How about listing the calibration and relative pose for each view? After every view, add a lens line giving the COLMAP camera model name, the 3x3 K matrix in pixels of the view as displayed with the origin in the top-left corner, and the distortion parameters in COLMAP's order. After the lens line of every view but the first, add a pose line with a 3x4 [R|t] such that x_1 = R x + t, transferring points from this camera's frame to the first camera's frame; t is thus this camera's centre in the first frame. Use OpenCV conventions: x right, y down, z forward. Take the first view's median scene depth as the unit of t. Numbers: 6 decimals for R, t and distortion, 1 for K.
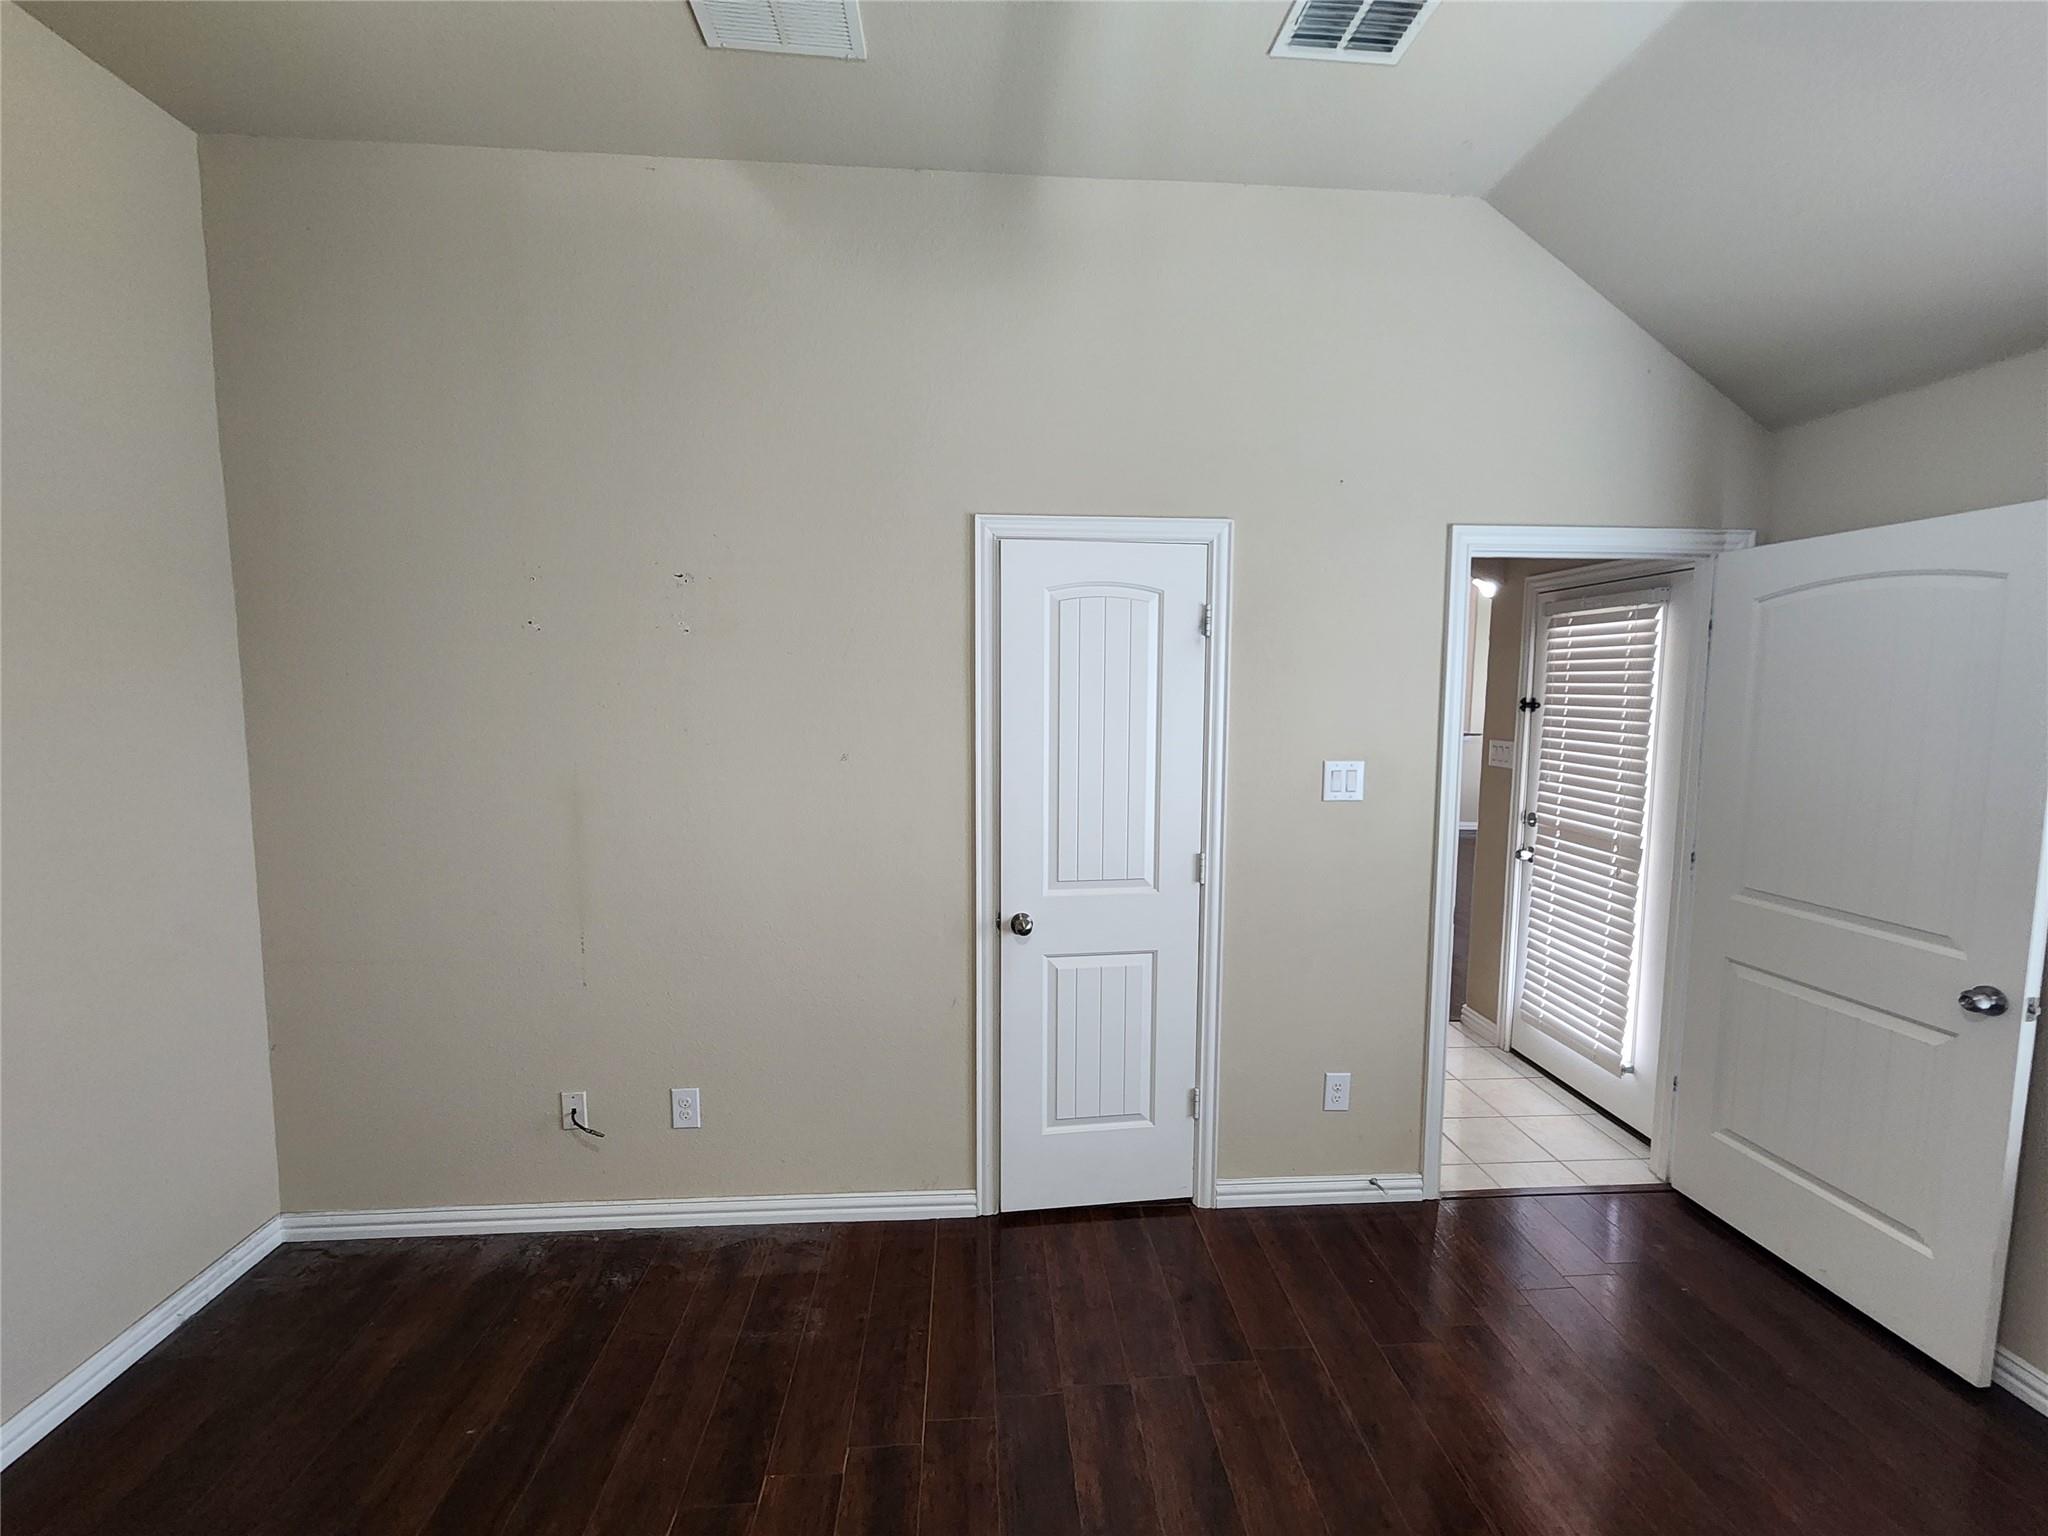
lens RADIAL K [[836.5, 0, 1028.9], [0, 836.5, 760.8], [0, 0, 1]] dist [0.000148, -0.003239]
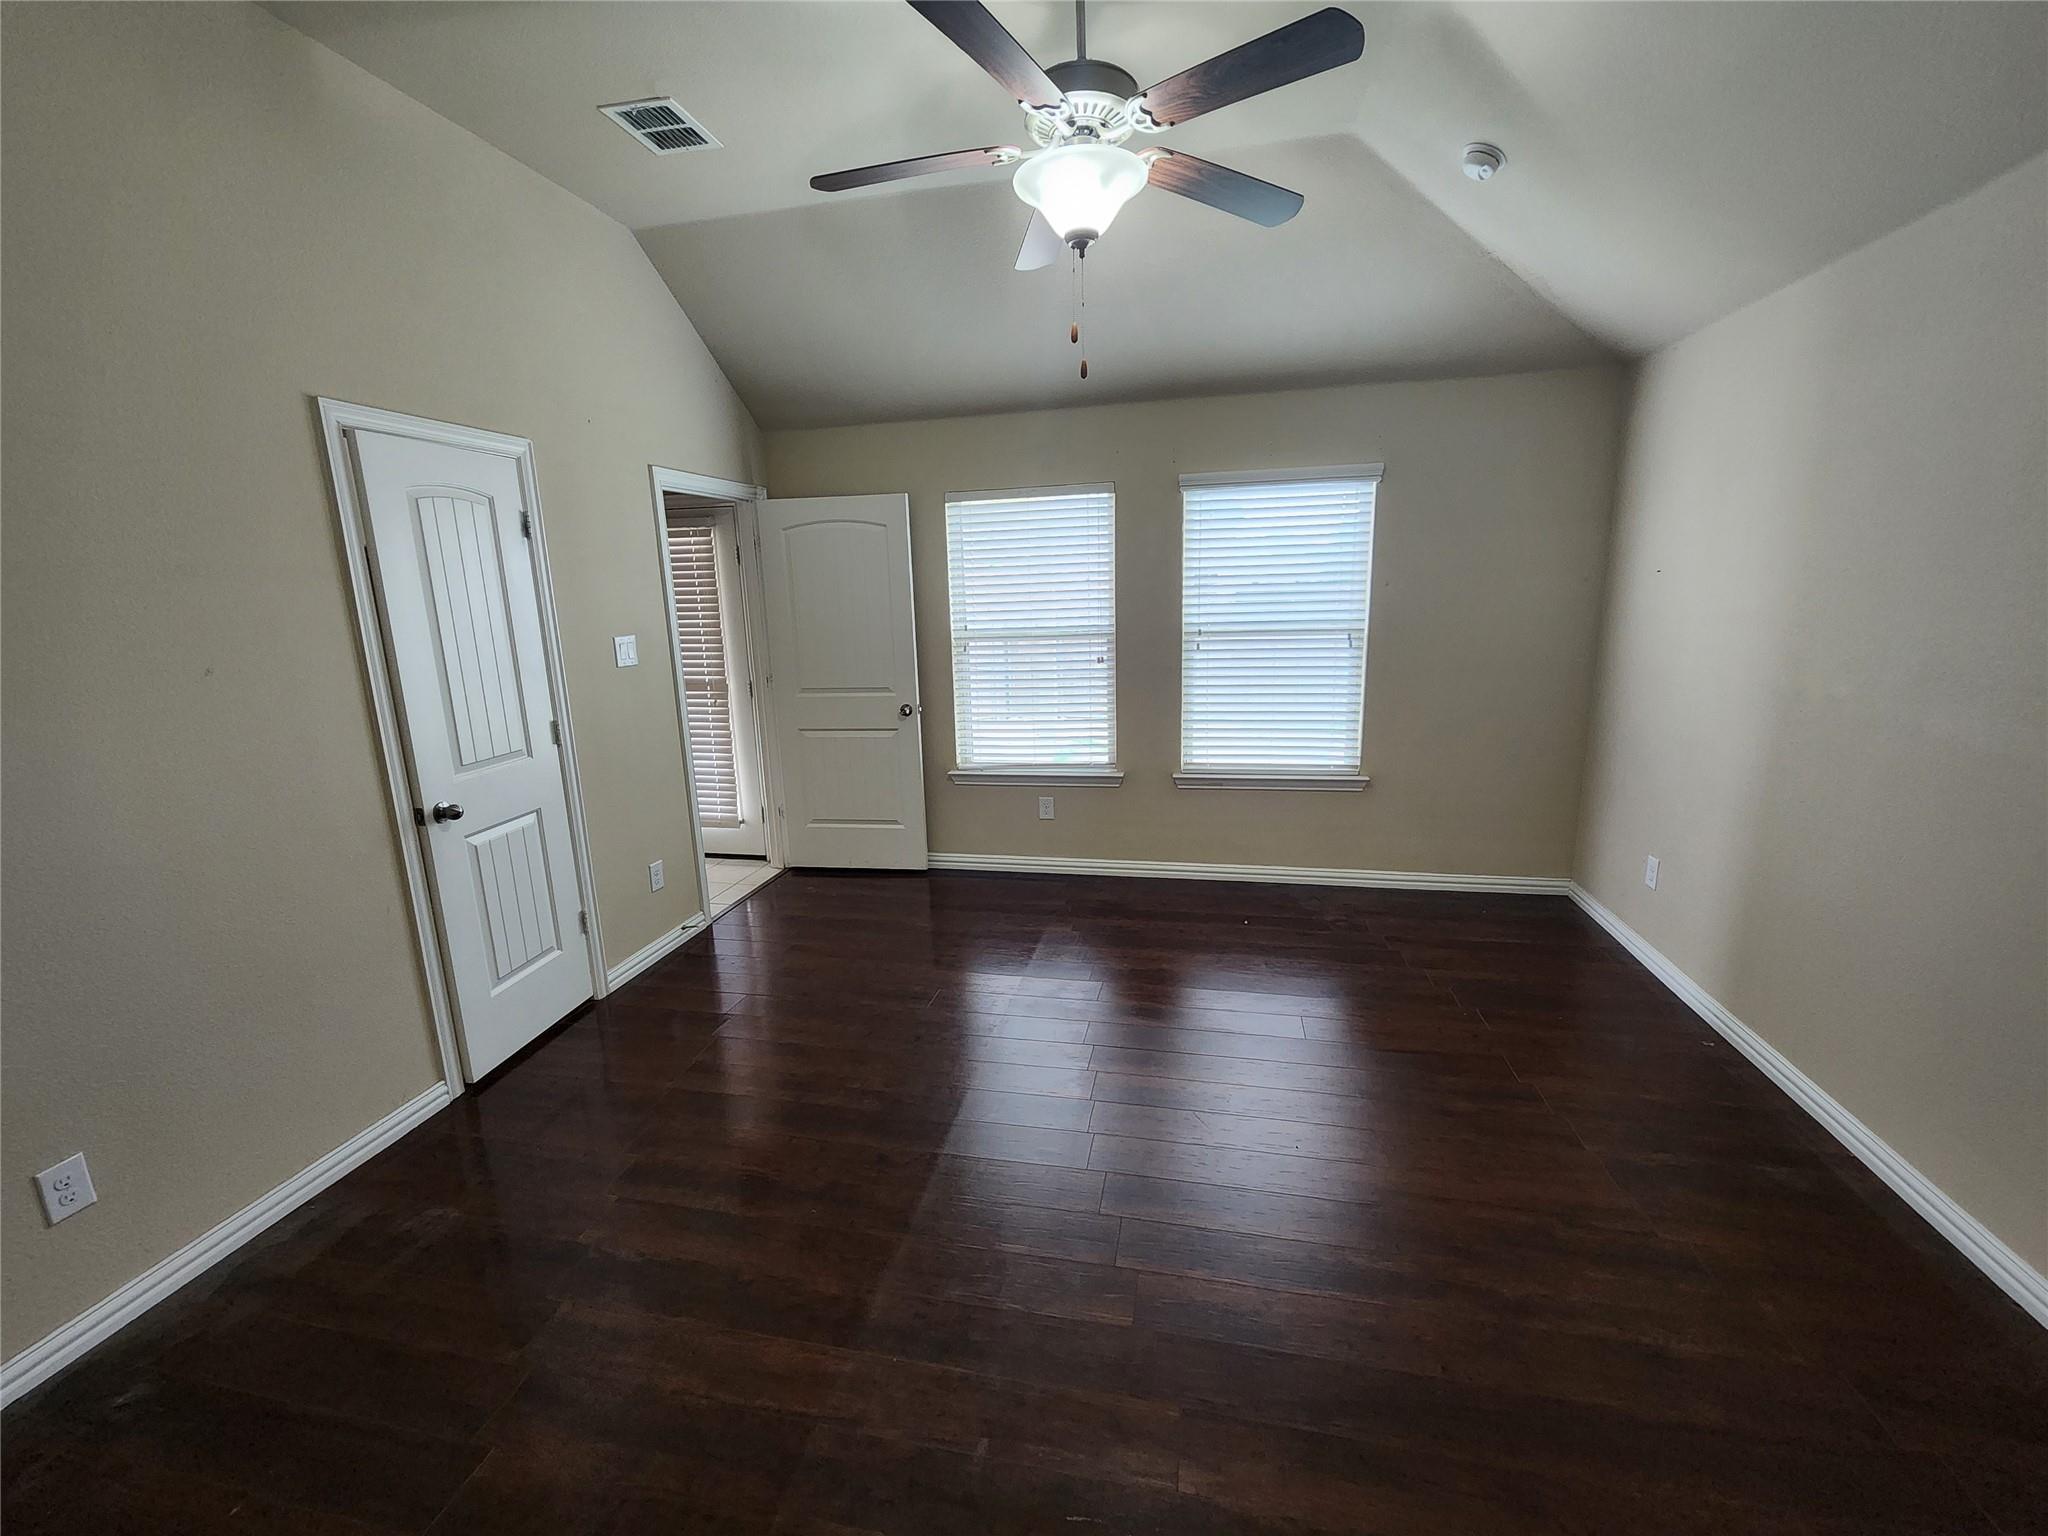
lens RADIAL K [[842.8, 0, 1027.8], [0, 842.8, 765.4], [0, 0, 1]] dist [0.000641, -0.000881]
pose [[0.276331, -0.215382, 0.936617, -0.771931], [0.114721, 0.974988, 0.190360, 0.019518], [-0.954191, 0.054848, 0.294128, -0.016209]]
